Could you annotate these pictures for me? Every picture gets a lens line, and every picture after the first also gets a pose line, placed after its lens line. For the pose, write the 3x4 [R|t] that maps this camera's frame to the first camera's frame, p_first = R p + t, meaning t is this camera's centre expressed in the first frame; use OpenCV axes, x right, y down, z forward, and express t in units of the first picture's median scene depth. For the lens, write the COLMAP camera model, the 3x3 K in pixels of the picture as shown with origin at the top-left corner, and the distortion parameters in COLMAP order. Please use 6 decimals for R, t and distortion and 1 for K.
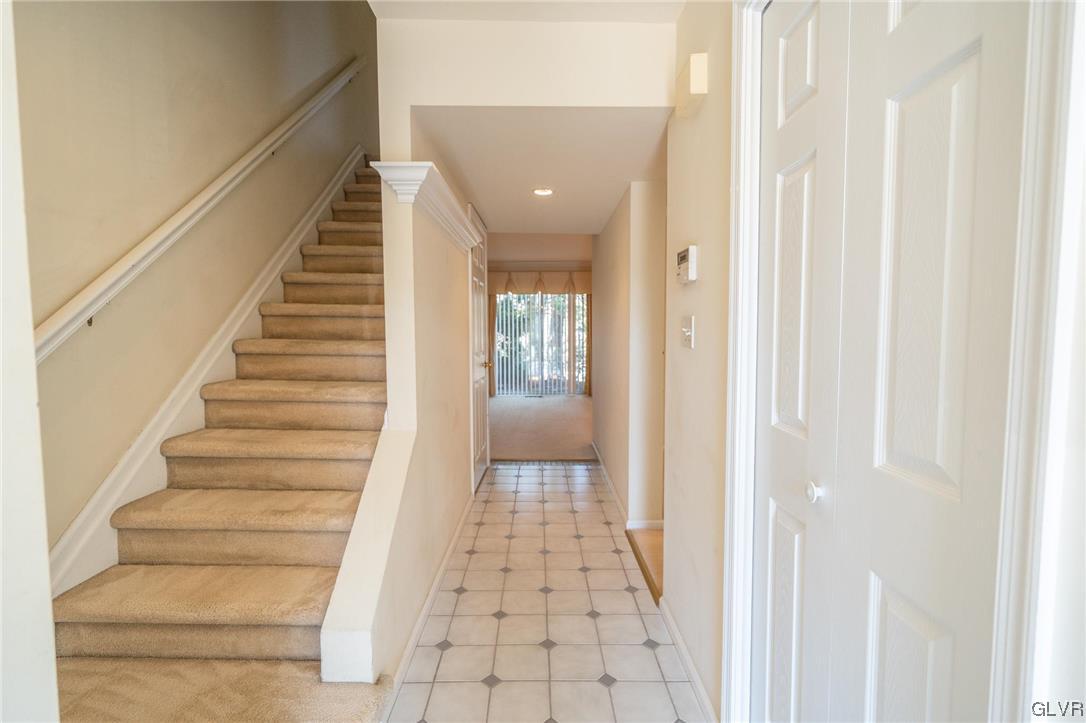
lens RADIAL K [[490.1, 0, 545.0], [0, 490.1, 364.3], [0, 0, 1]] dist [-0.005737, 0.002197]
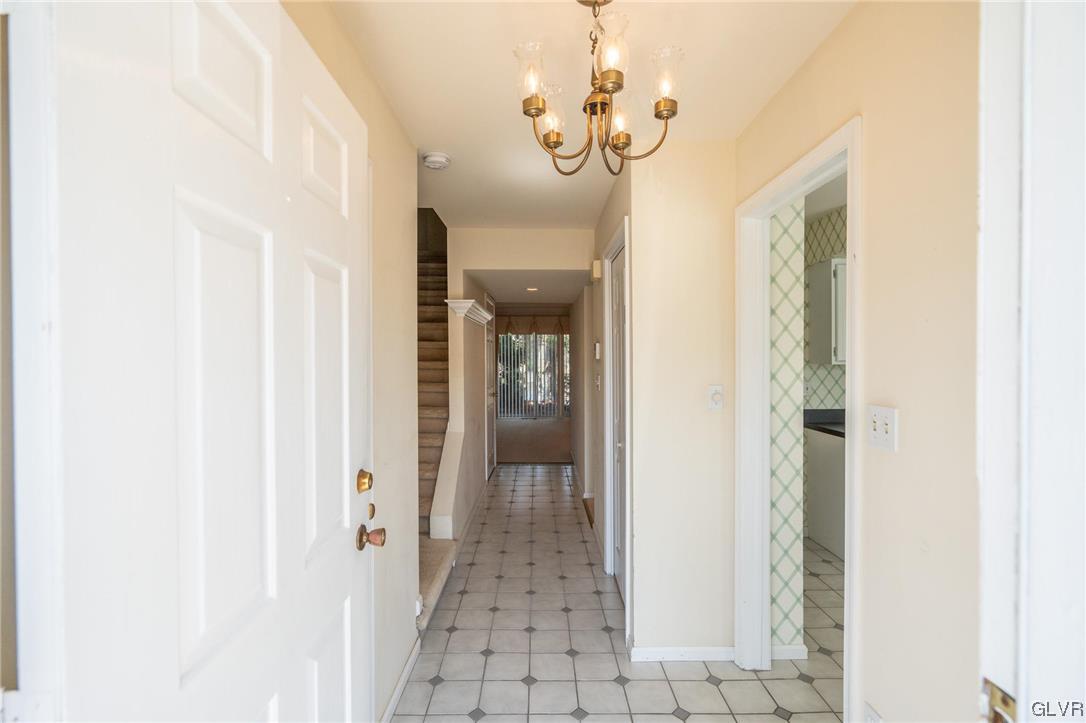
lens RADIAL K [[490.1, 0, 539.7], [0, 490.1, 359.6], [0, 0, 1]] dist [-0.005737, 0.002197]
pose [[0.999970, -0.002181, -0.007424, 0.013457], [0.001750, 0.998339, -0.057582, -0.010336], [0.007537, 0.057567, 0.998313, -0.241787]]
